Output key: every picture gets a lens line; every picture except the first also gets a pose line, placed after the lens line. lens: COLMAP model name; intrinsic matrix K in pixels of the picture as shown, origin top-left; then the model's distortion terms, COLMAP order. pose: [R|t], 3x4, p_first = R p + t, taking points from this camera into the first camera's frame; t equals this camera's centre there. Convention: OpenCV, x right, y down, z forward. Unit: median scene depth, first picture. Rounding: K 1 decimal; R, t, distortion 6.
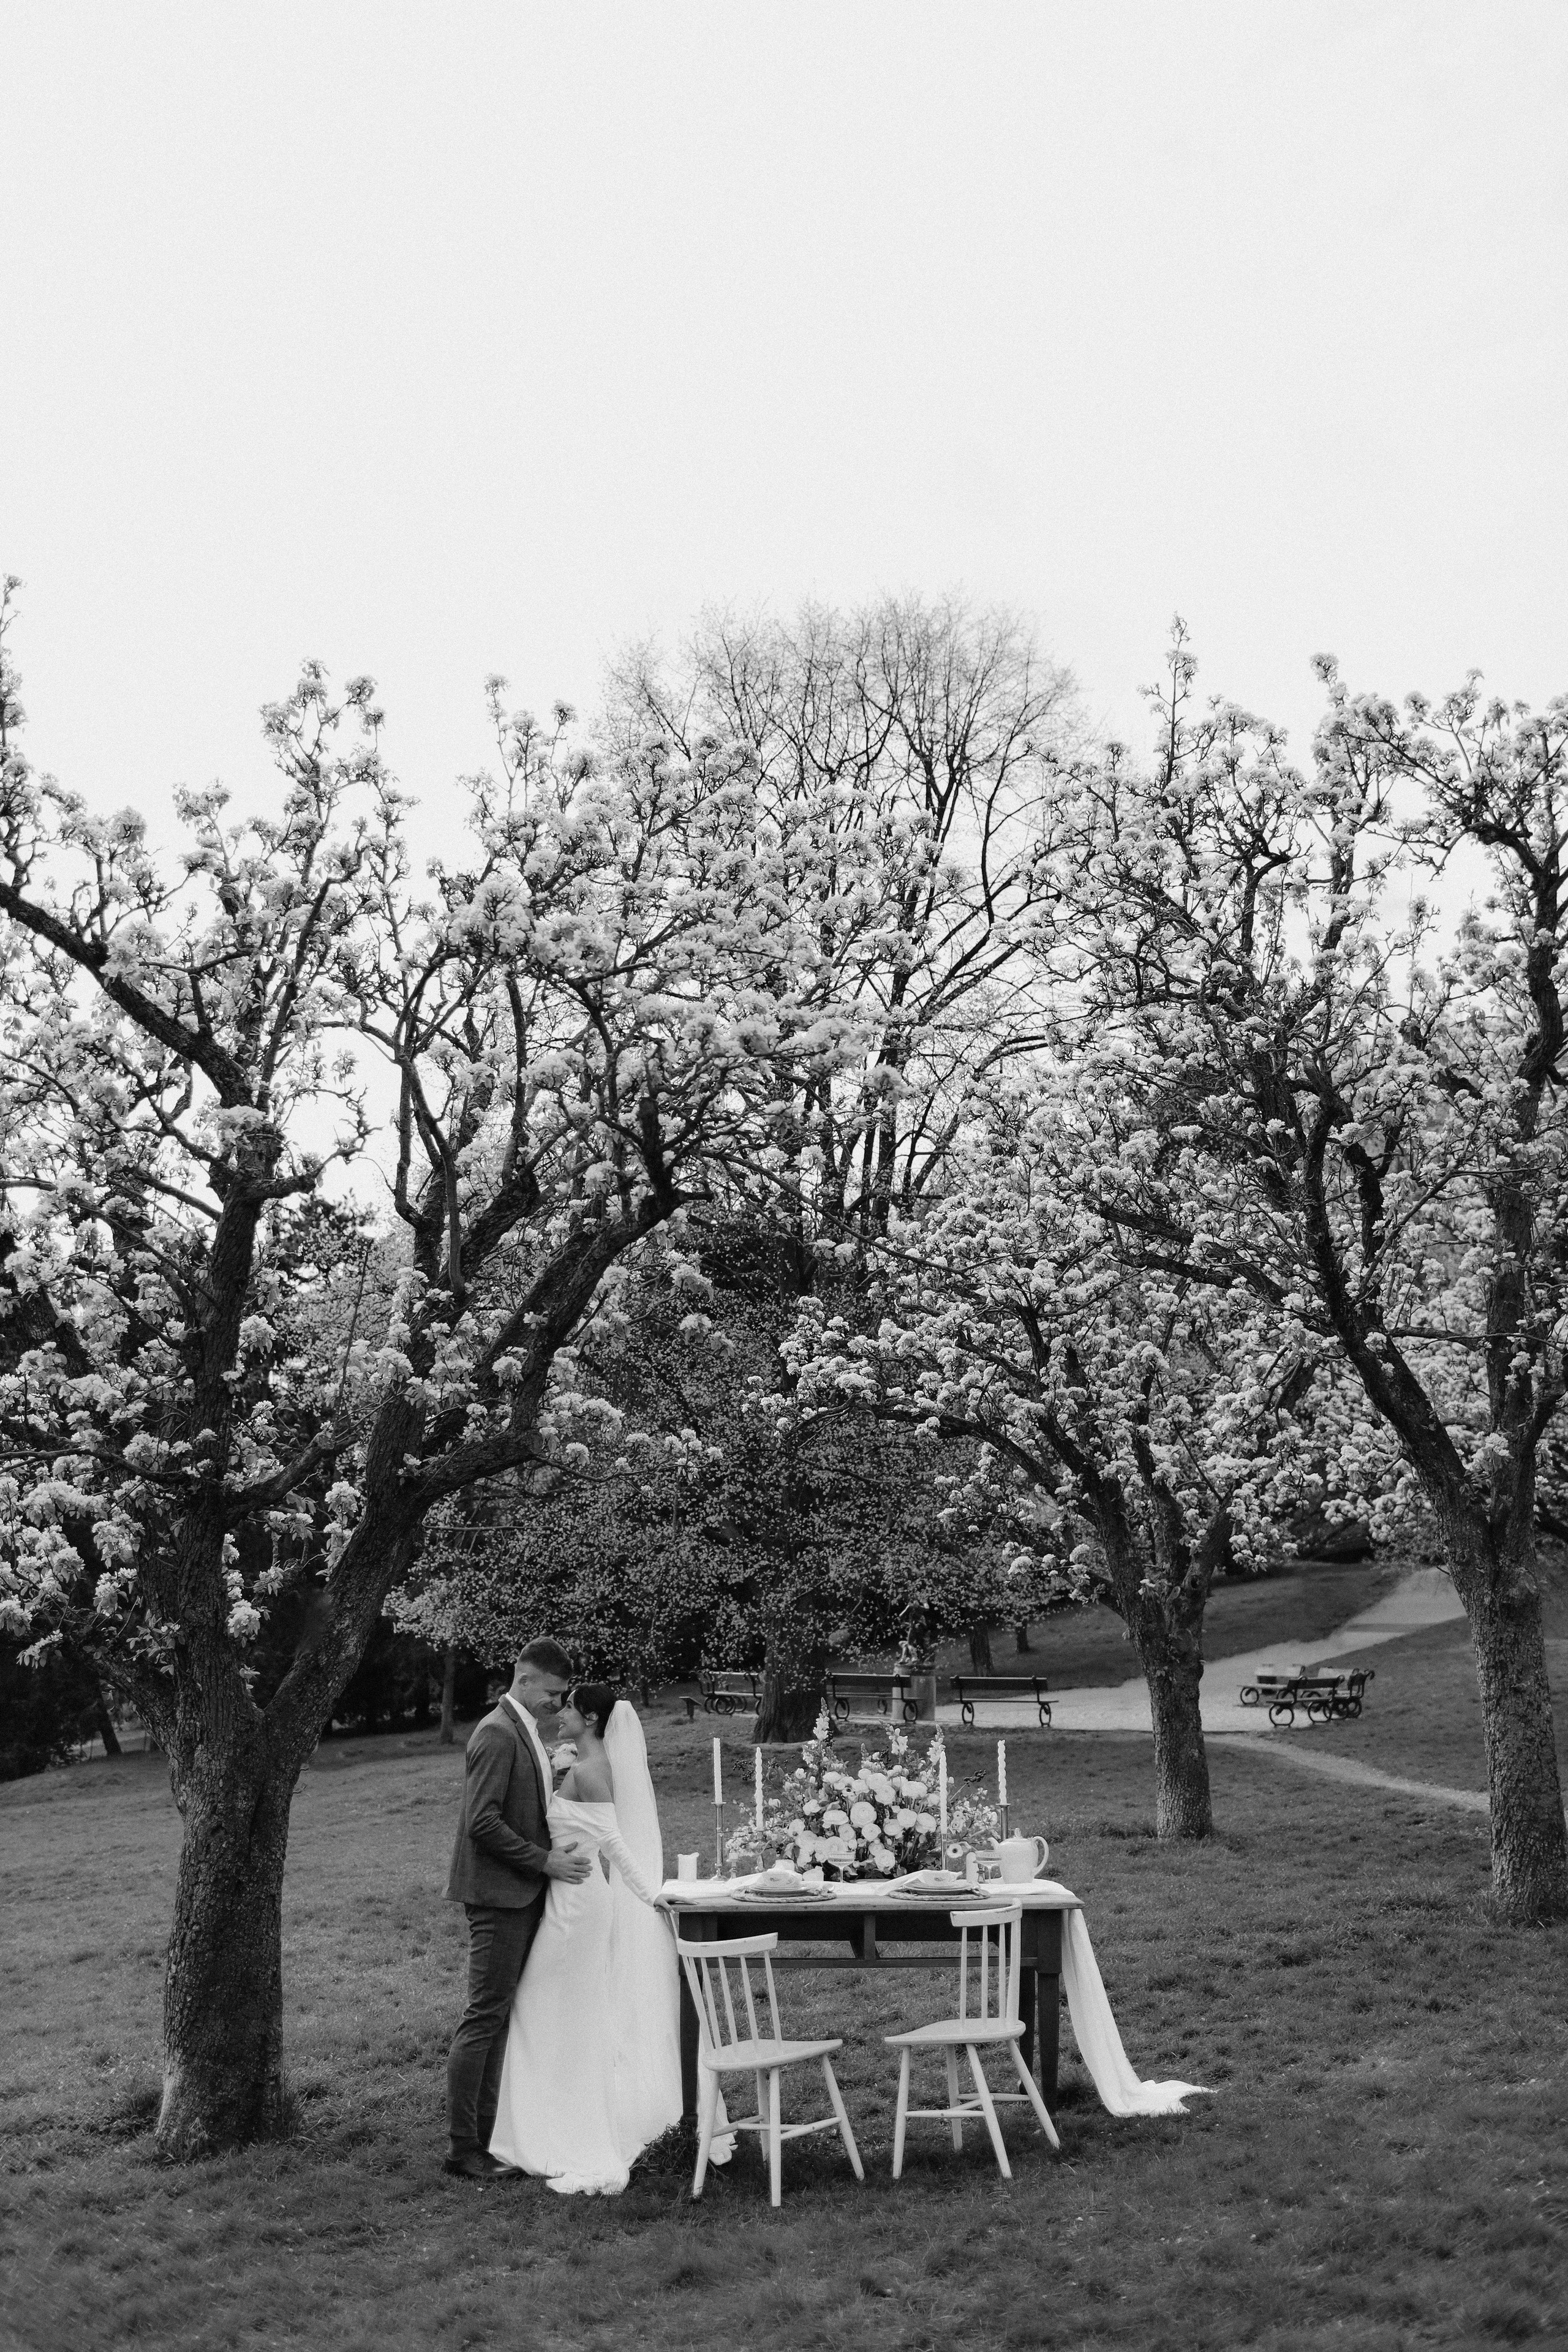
lens RADIAL K [[2253.1, 0, 784.8], [0, 2253.1, 1172.6], [0, 0, 1]] dist [-0.095827, 0.113240]
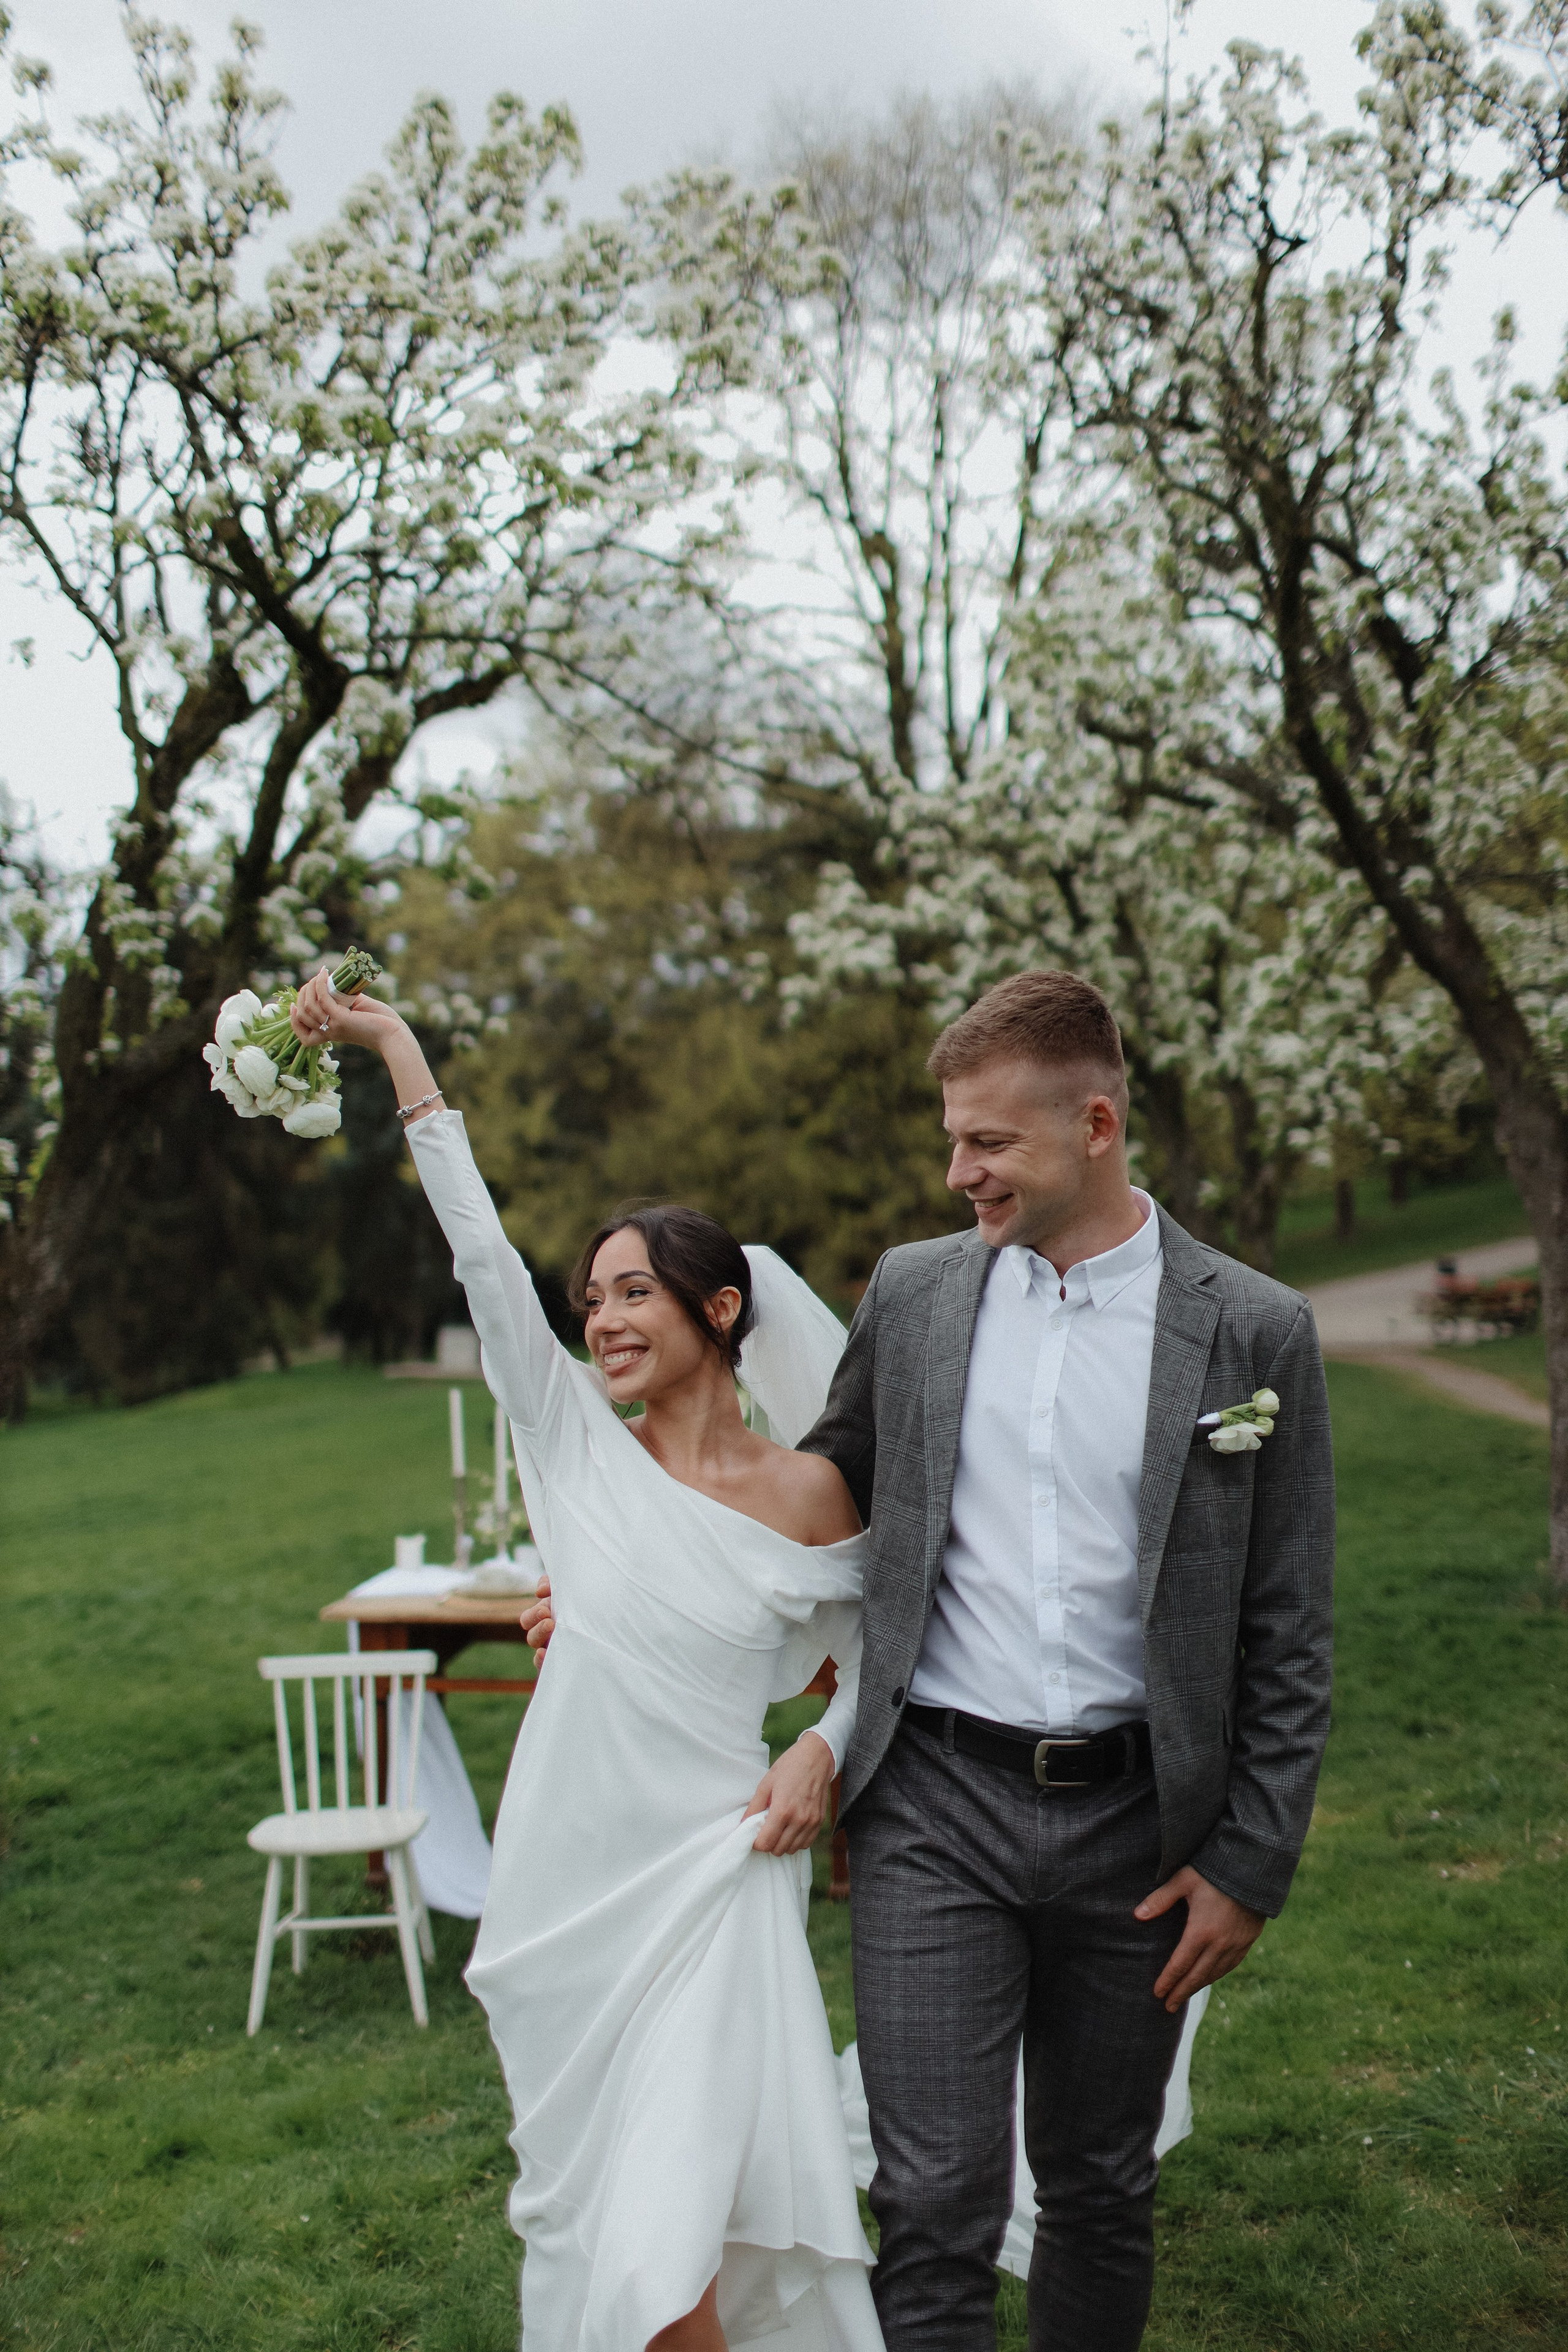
lens RADIAL K [[2260.4, 0, 787.3], [0, 2260.4, 1177.4], [0, 0, 1]] dist [-0.096369, 0.097808]
pose [[0.995172, -0.010148, -0.097622, 0.085691], [0.026877, 0.984797, 0.171616, 0.026379], [0.094397, -0.173411, 0.980315, 0.139691]]
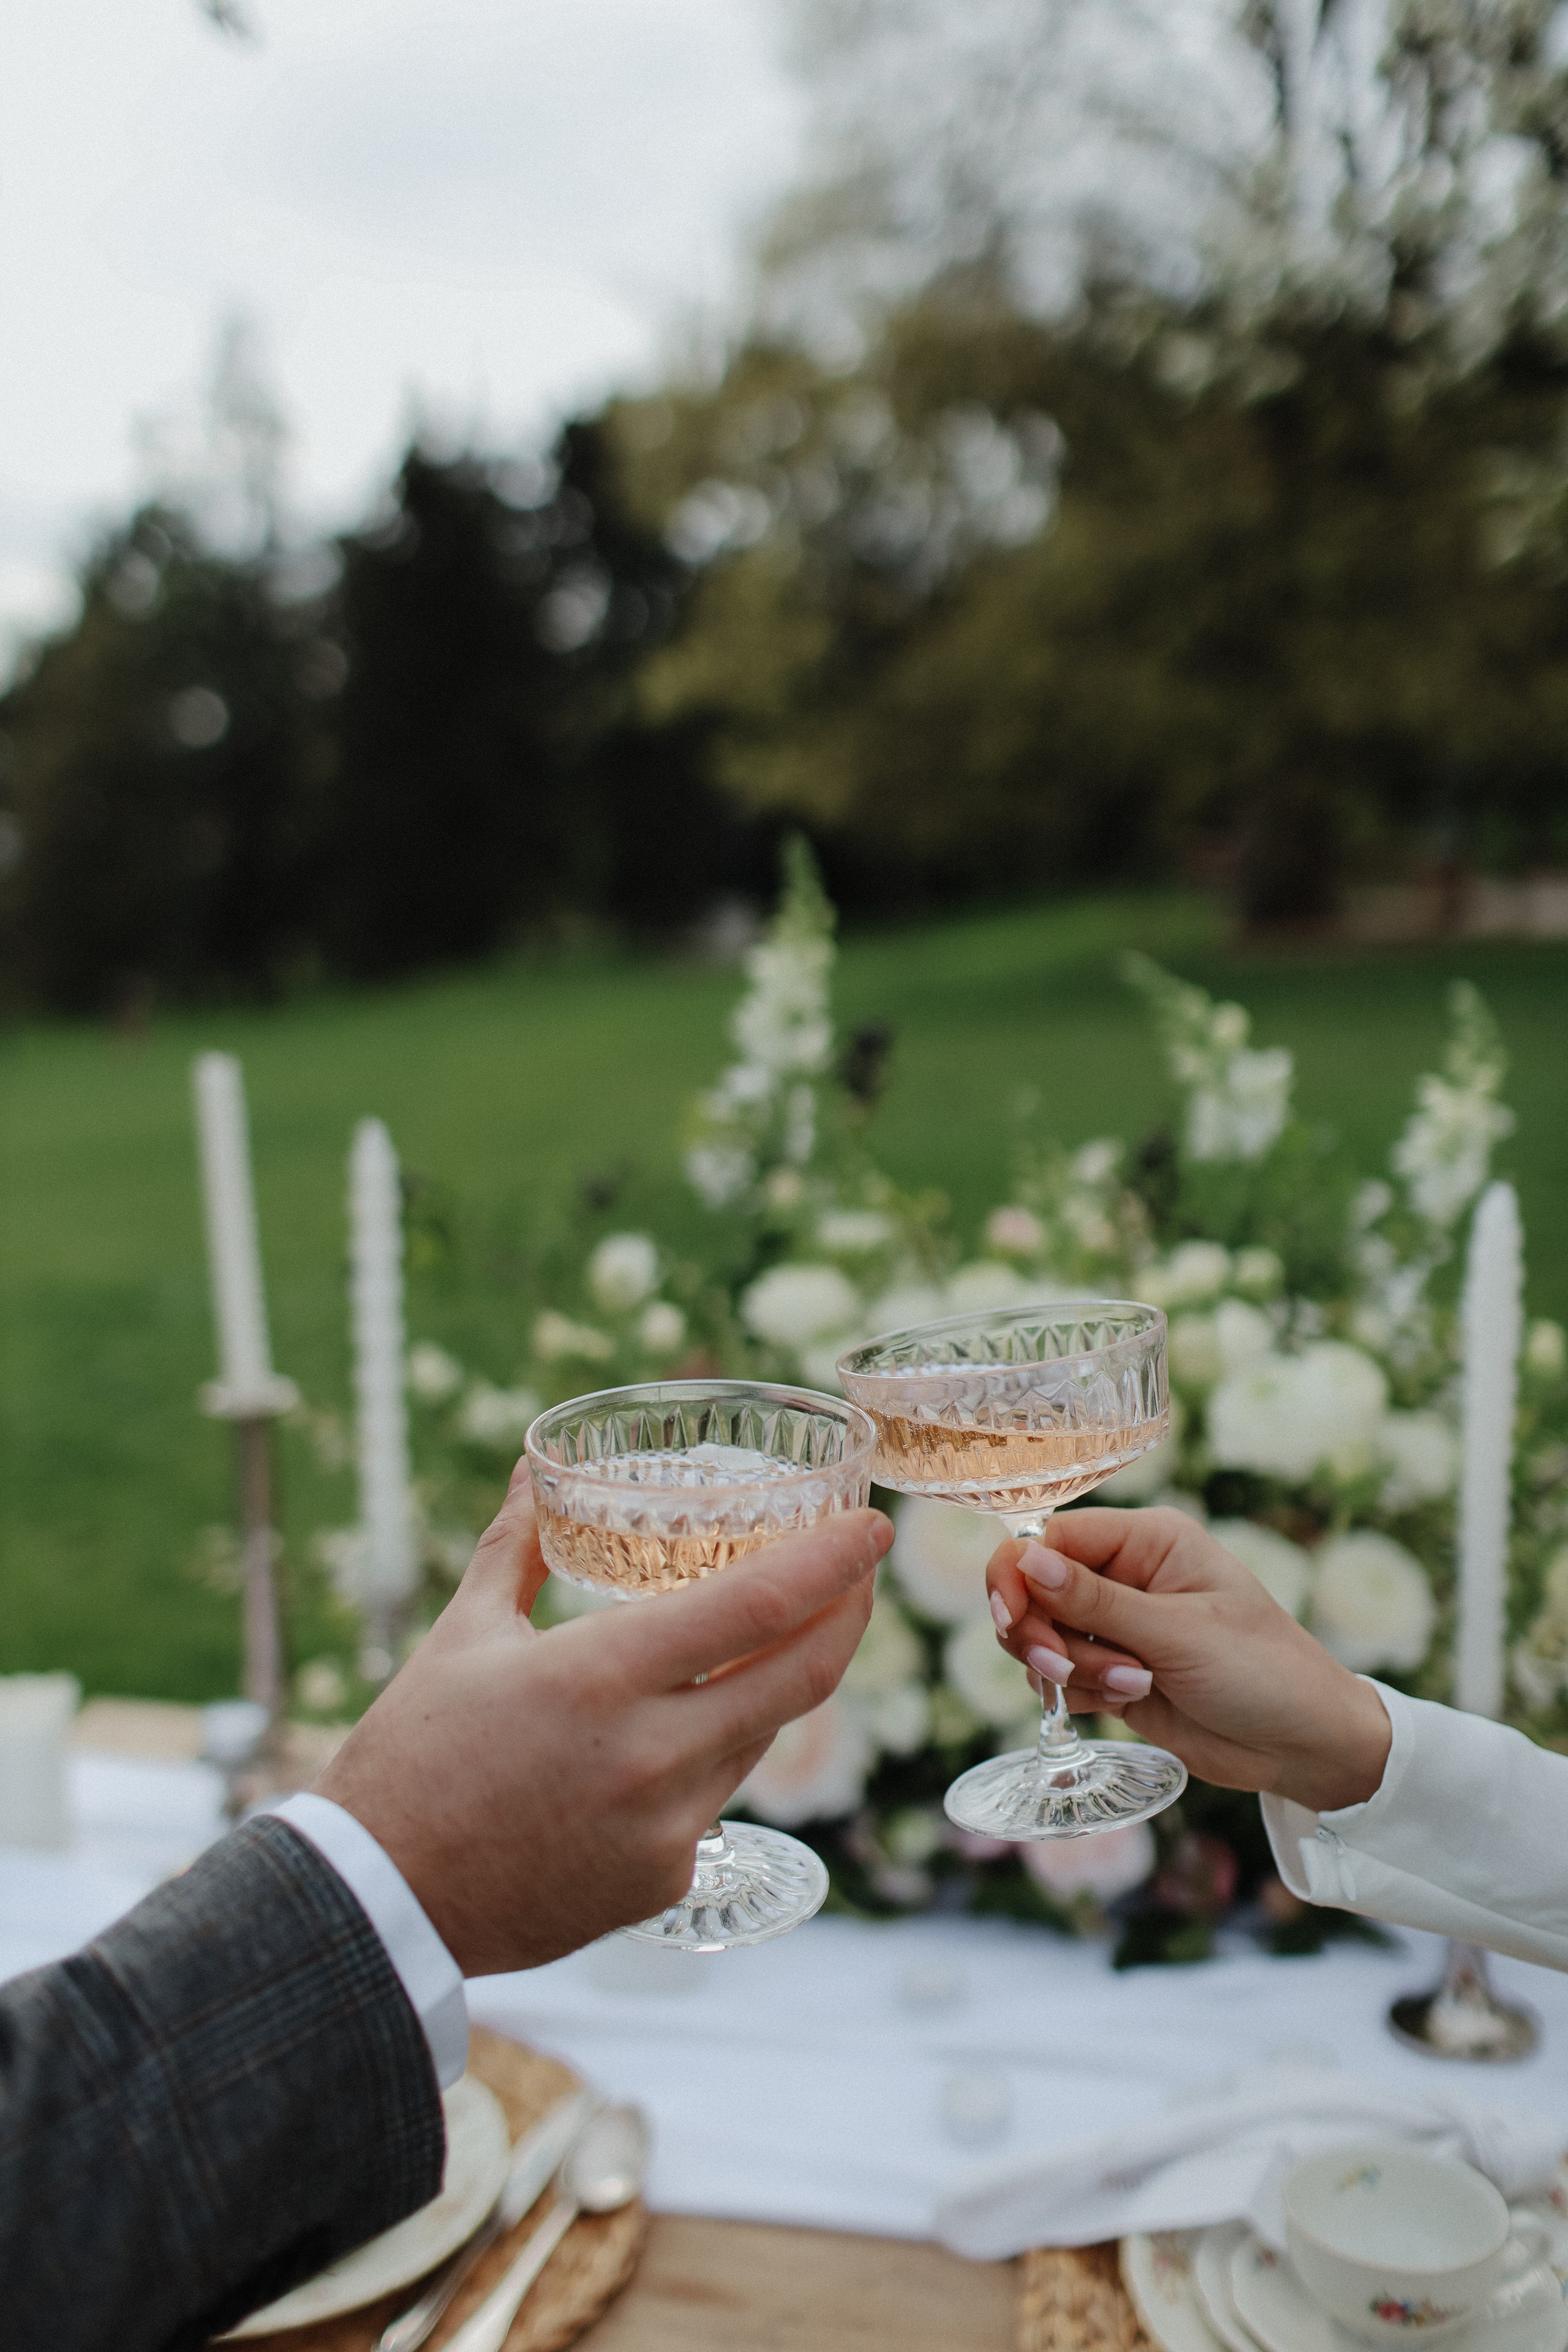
lens RADIAL K [[2310.9, 0, 780.9], [0, 2310.9, 1179.8], [0, 0, 1]] dist [-0.102789, 0.142279]
pose [[0.973777, 0.022777, -0.226364, 0.030630], [0.057651, 0.937796, 0.342368, 0.107191], [0.220081, -0.346440, 0.911890, 0.447637]]
